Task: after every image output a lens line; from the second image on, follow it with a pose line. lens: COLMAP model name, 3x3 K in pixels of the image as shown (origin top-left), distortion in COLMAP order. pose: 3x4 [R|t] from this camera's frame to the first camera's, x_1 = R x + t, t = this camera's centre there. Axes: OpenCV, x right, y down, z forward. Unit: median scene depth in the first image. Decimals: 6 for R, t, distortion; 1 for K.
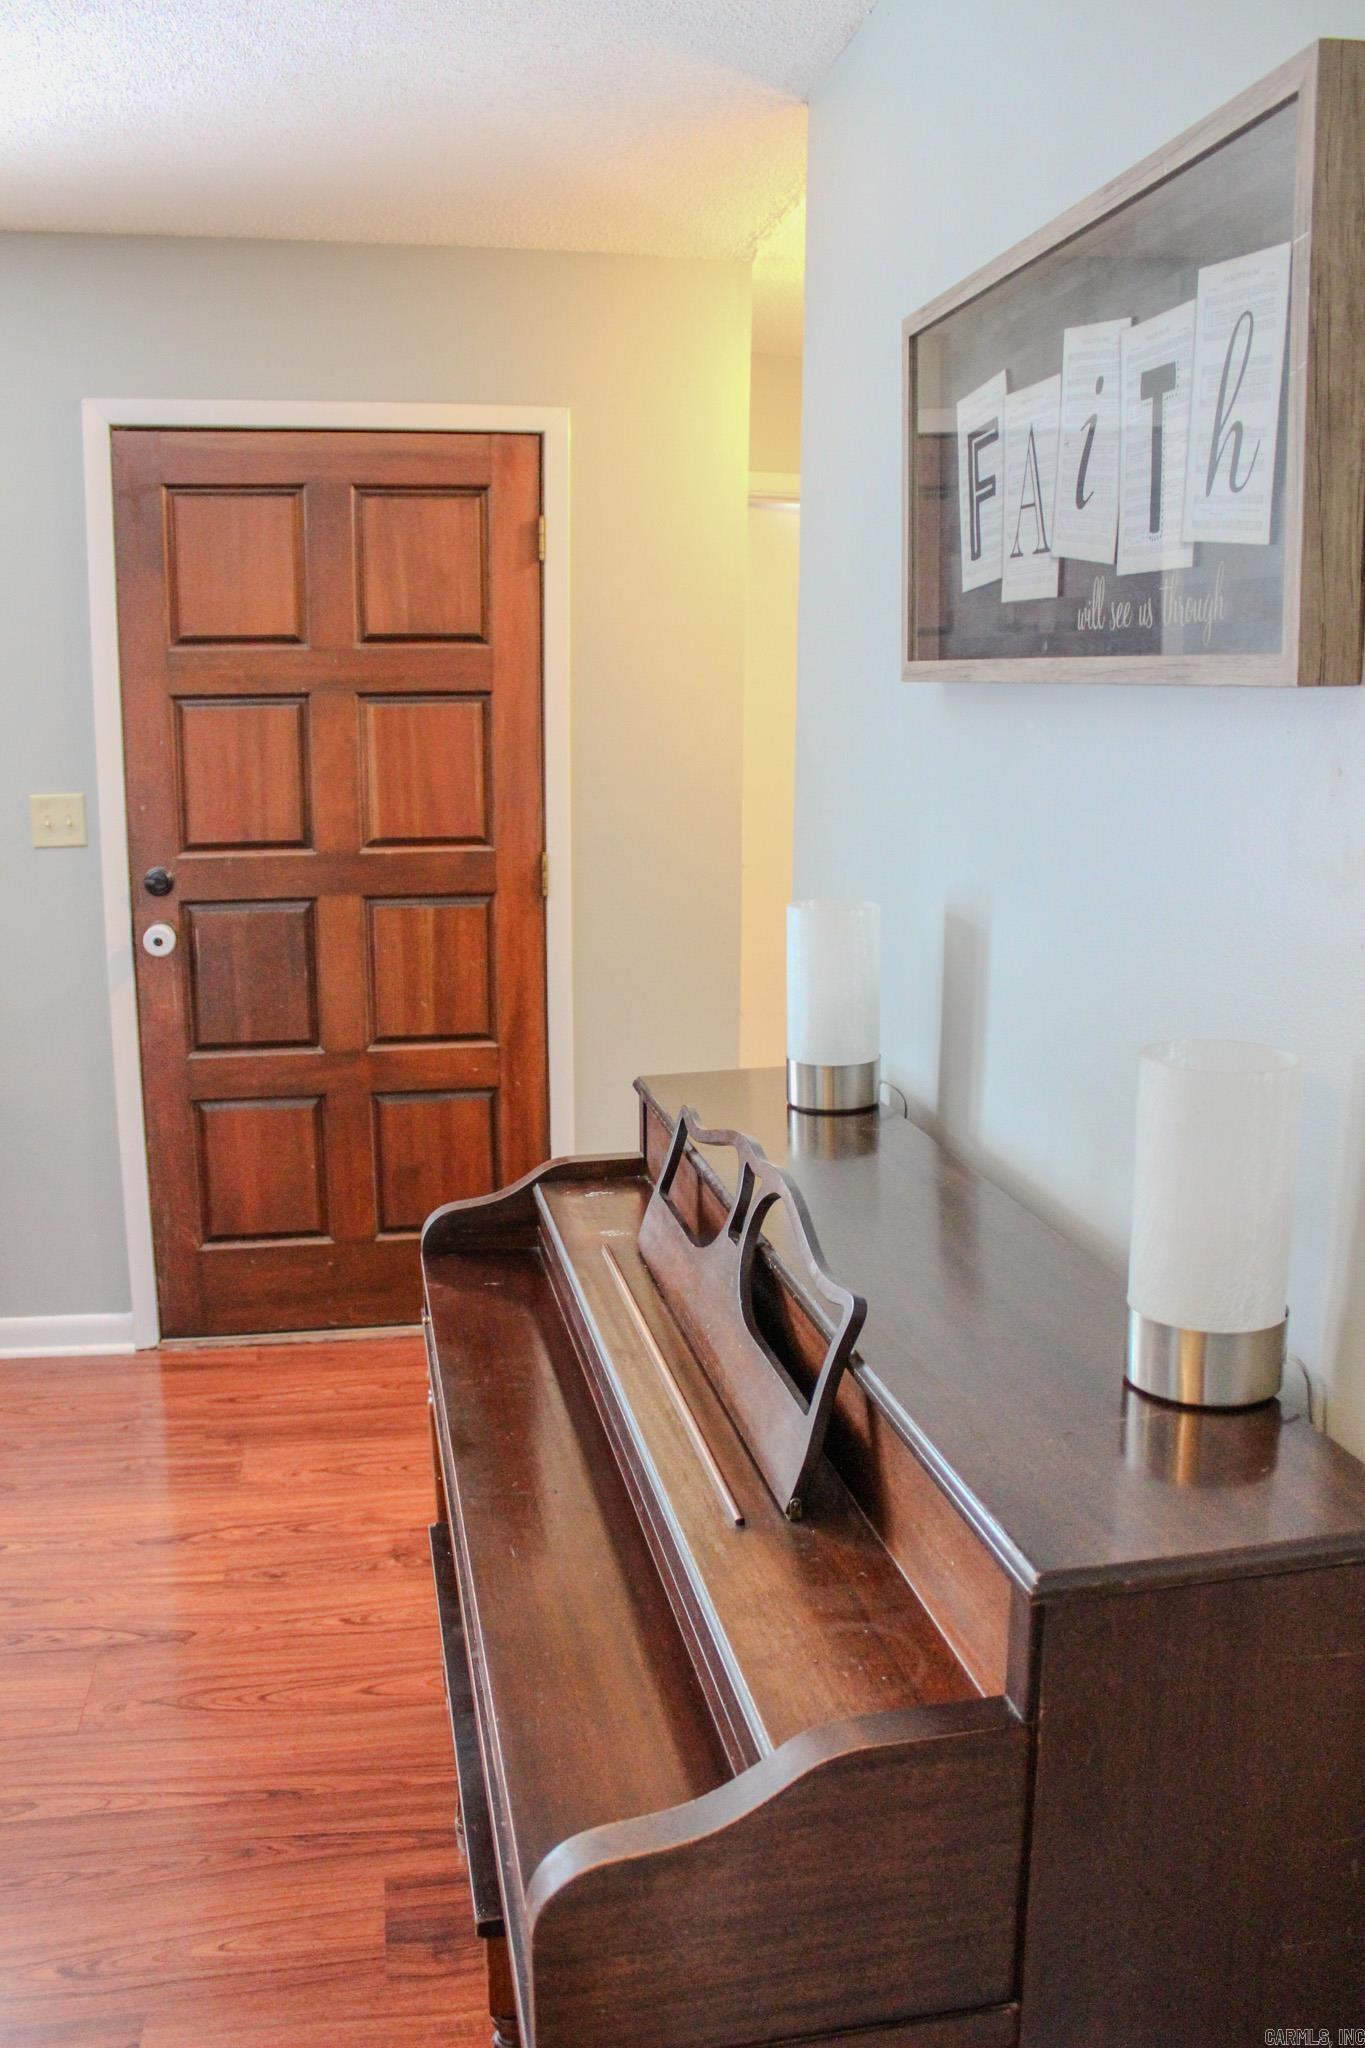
lens RADIAL K [[1694.6, 0, 682.5], [0, 1694.6, 1024.0], [0, 0, 1]] dist [-0.168195, 0.143881]
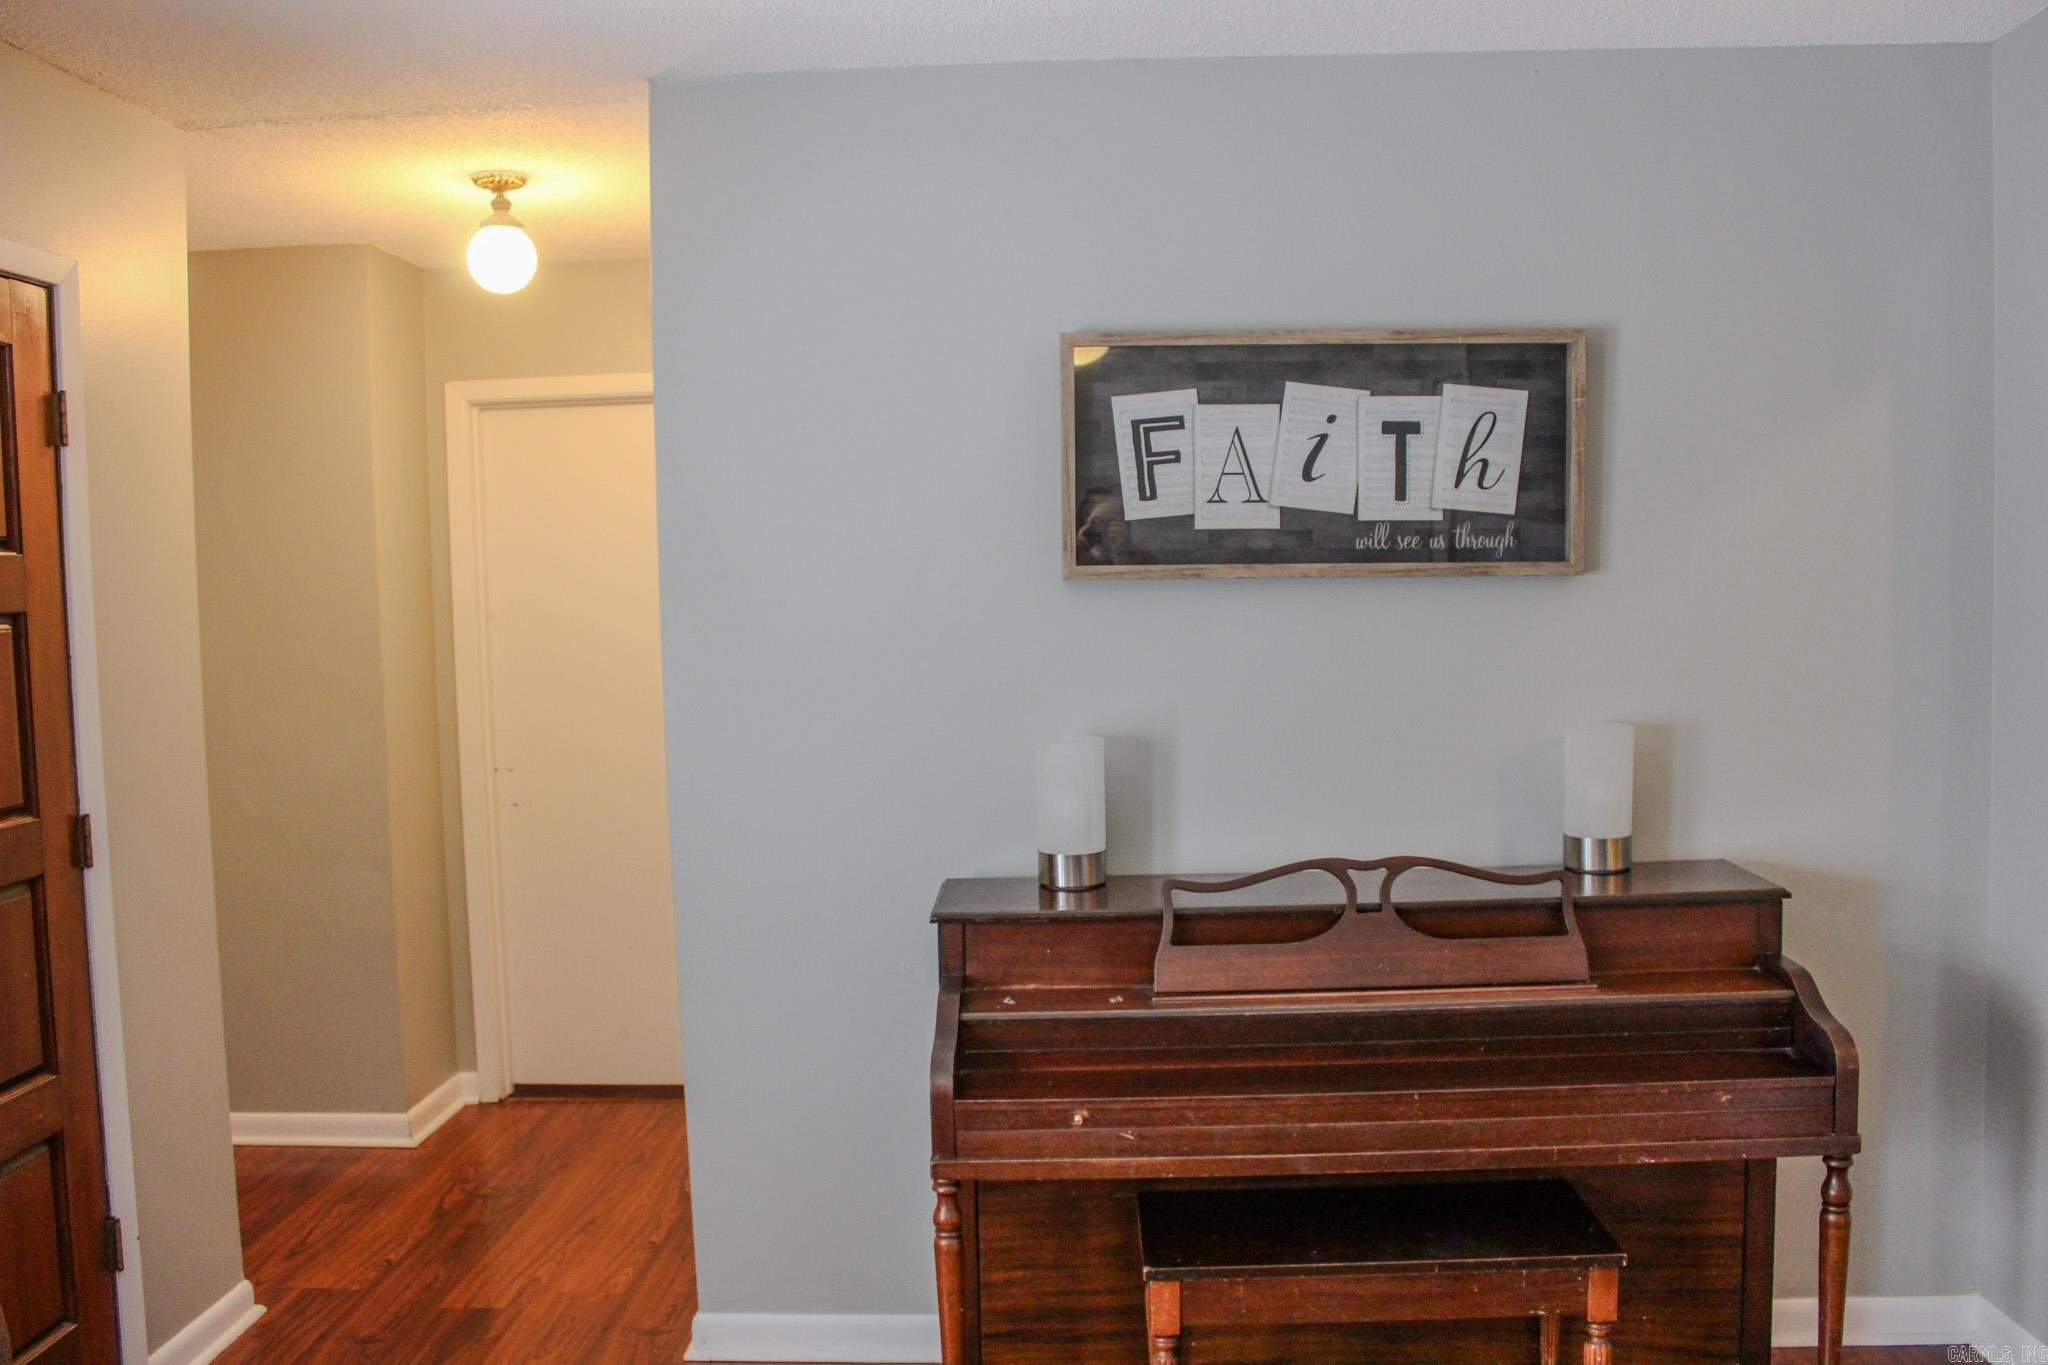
lens RADIAL K [[1694.6, 0, 1024.0], [0, 1694.6, 682.5], [0, 0, 1]] dist [-0.168195, 0.143881]
pose [[0.219521, -0.071940, 0.972952, -1.592819], [0.207573, 0.977888, 0.025472, -0.198297], [-0.953270, 0.196367, 0.229599, 0.879736]]
